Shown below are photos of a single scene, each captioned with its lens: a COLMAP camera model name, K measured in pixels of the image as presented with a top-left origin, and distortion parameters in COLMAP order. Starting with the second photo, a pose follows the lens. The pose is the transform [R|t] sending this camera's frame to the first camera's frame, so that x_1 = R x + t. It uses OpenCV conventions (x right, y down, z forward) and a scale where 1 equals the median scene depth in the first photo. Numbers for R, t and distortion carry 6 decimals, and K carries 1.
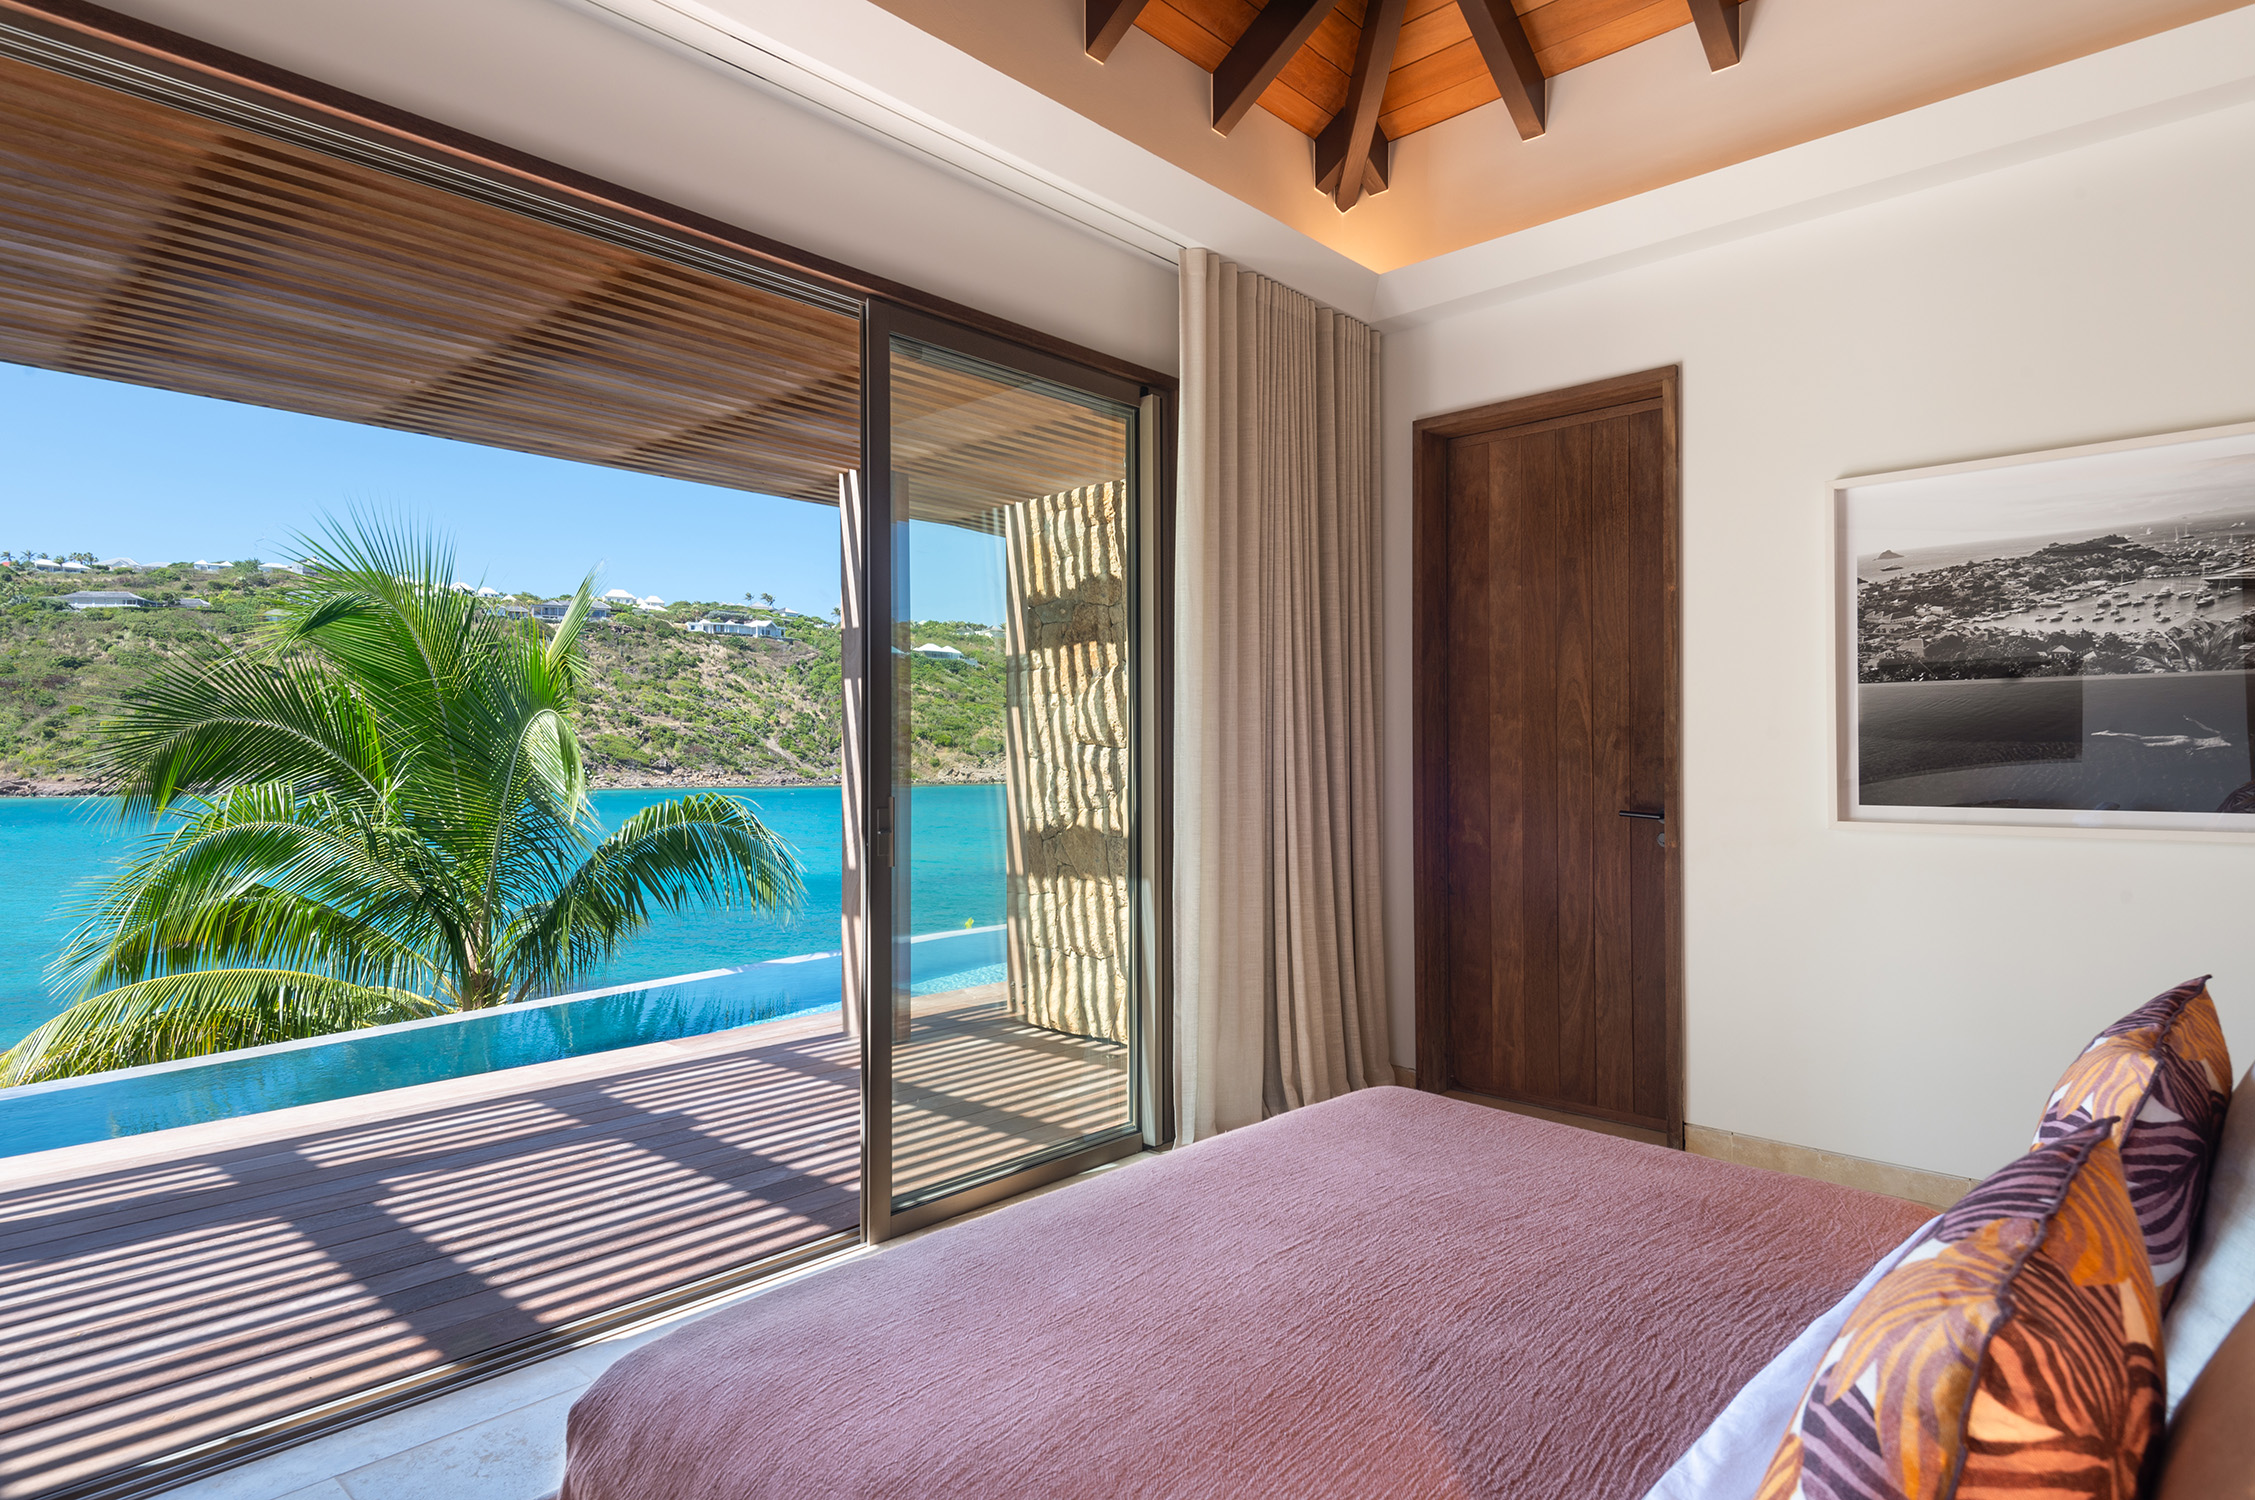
lens RADIAL K [[1263.1, 0, 1112.0], [0, 1263.1, 769.7], [0, 0, 1]] dist [0.033565, -0.001116]
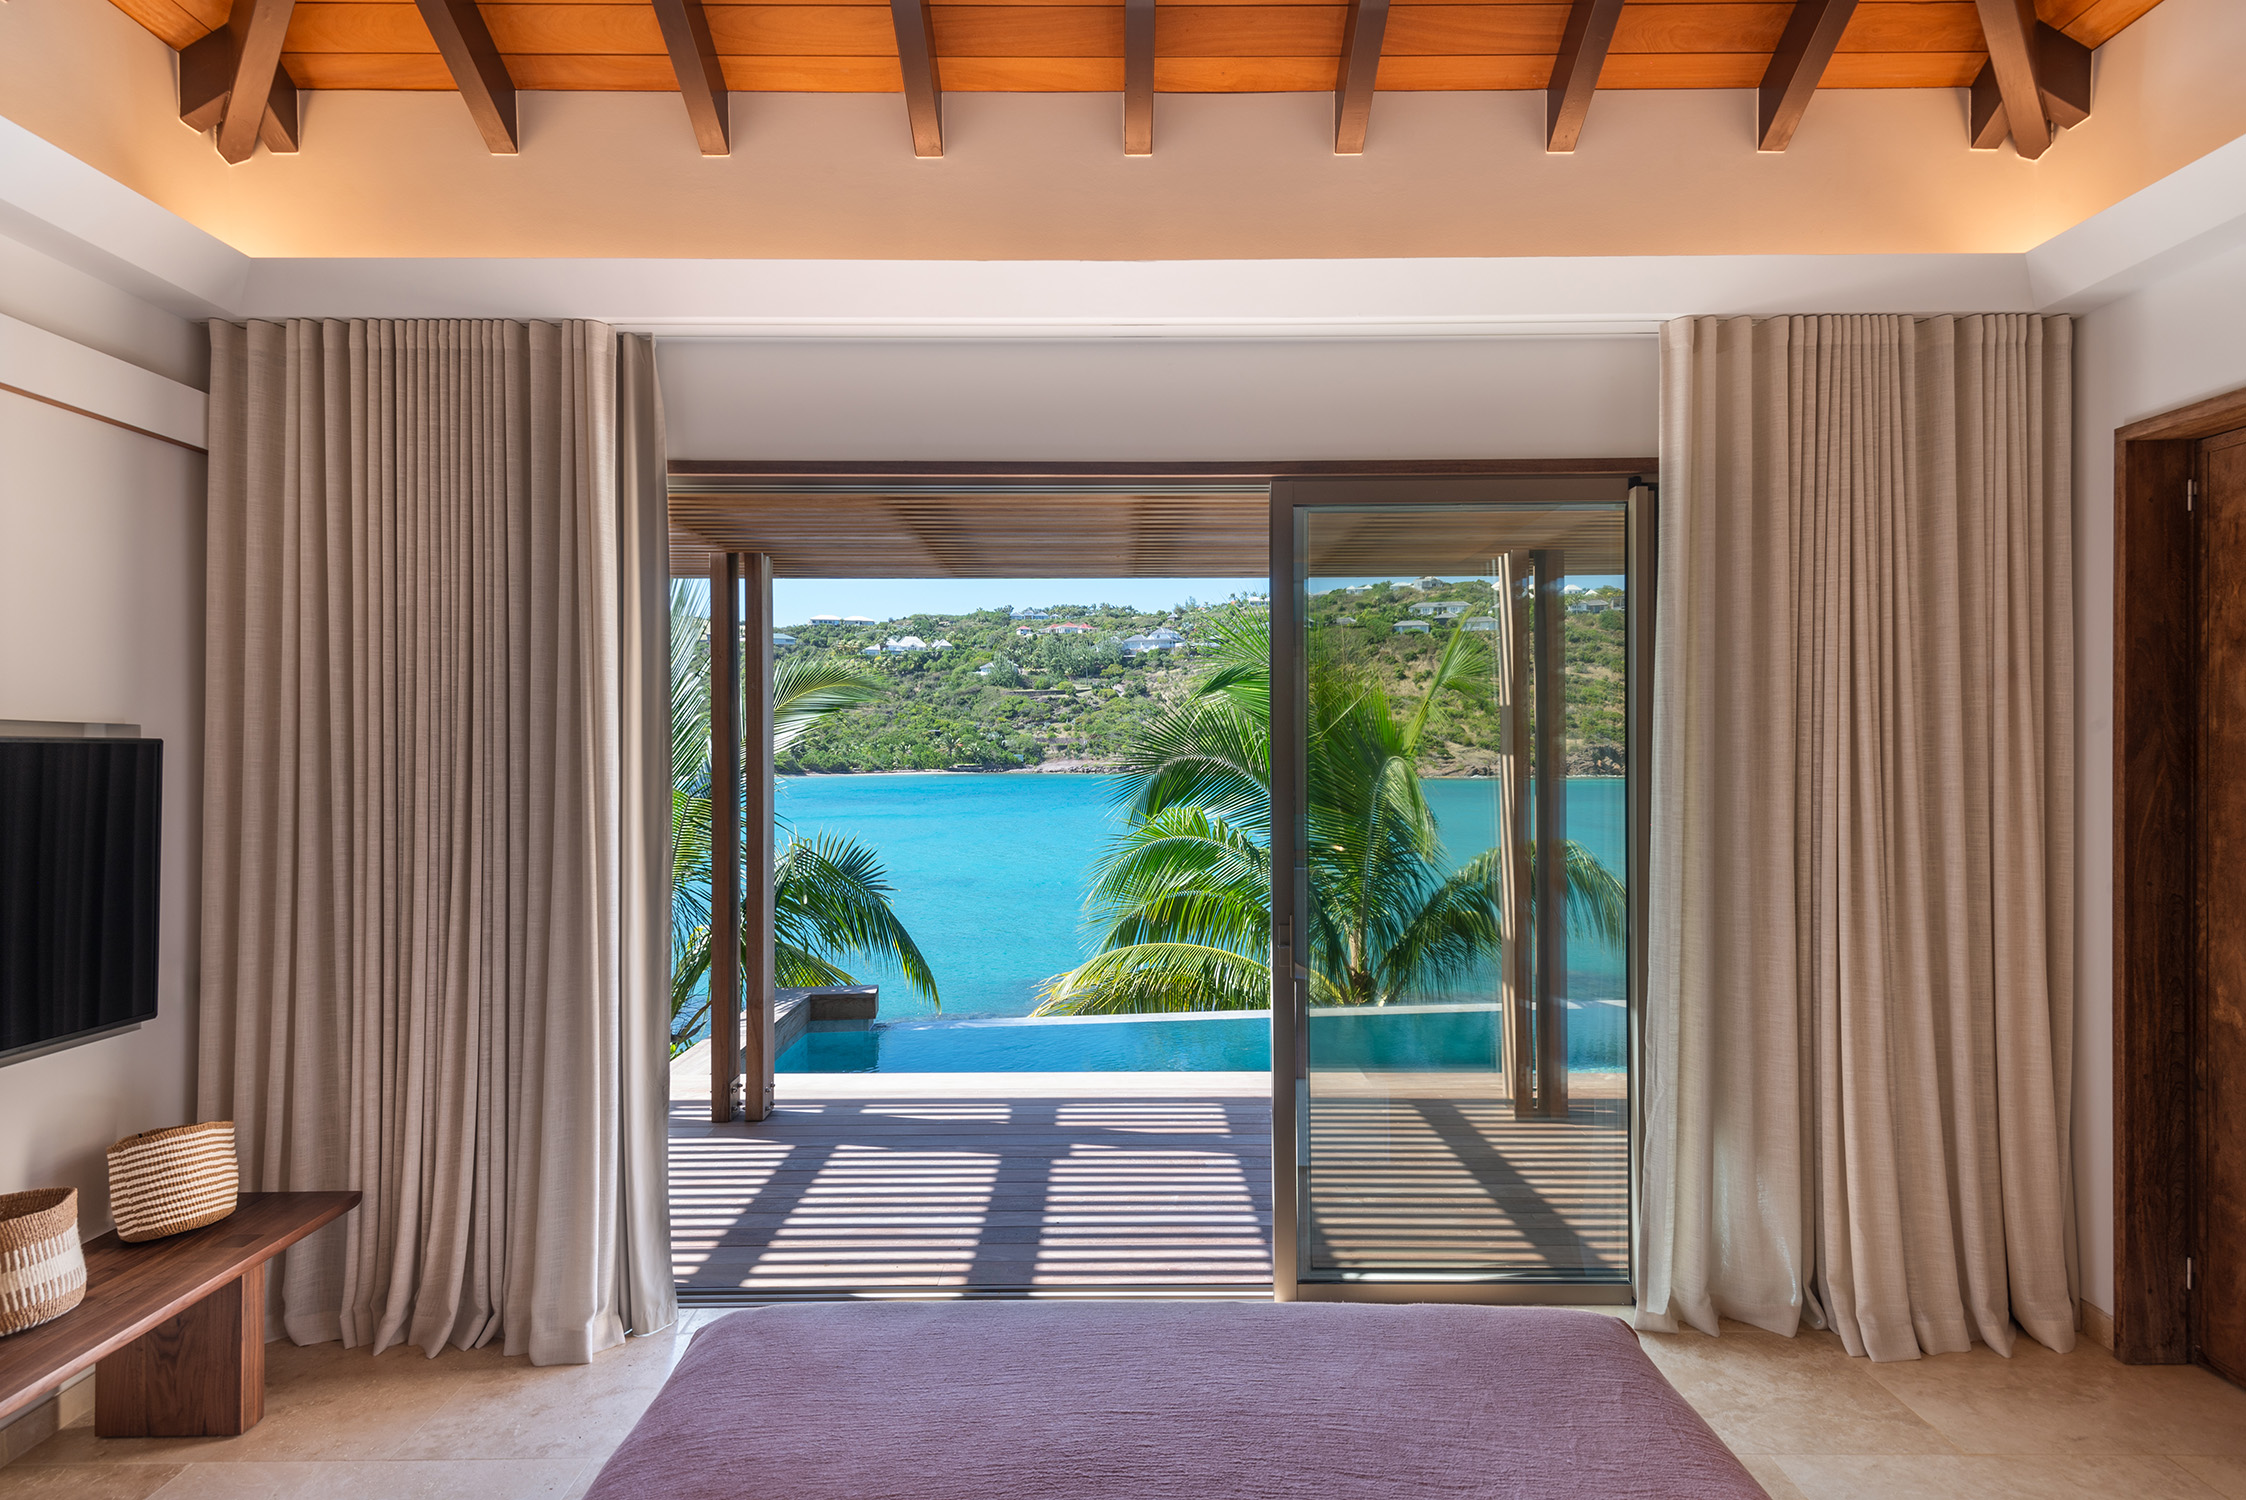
lens RADIAL K [[1258.1, 0, 1123.6], [0, 1258.1, 745.6], [0, 0, 1]] dist [0.033565, -0.001116]
pose [[0.697935, 0.002765, -0.716156, 0.404102], [-0.009169, 0.999945, -0.005075, -0.092375], [0.716103, 0.010109, 0.697922, 0.086937]]
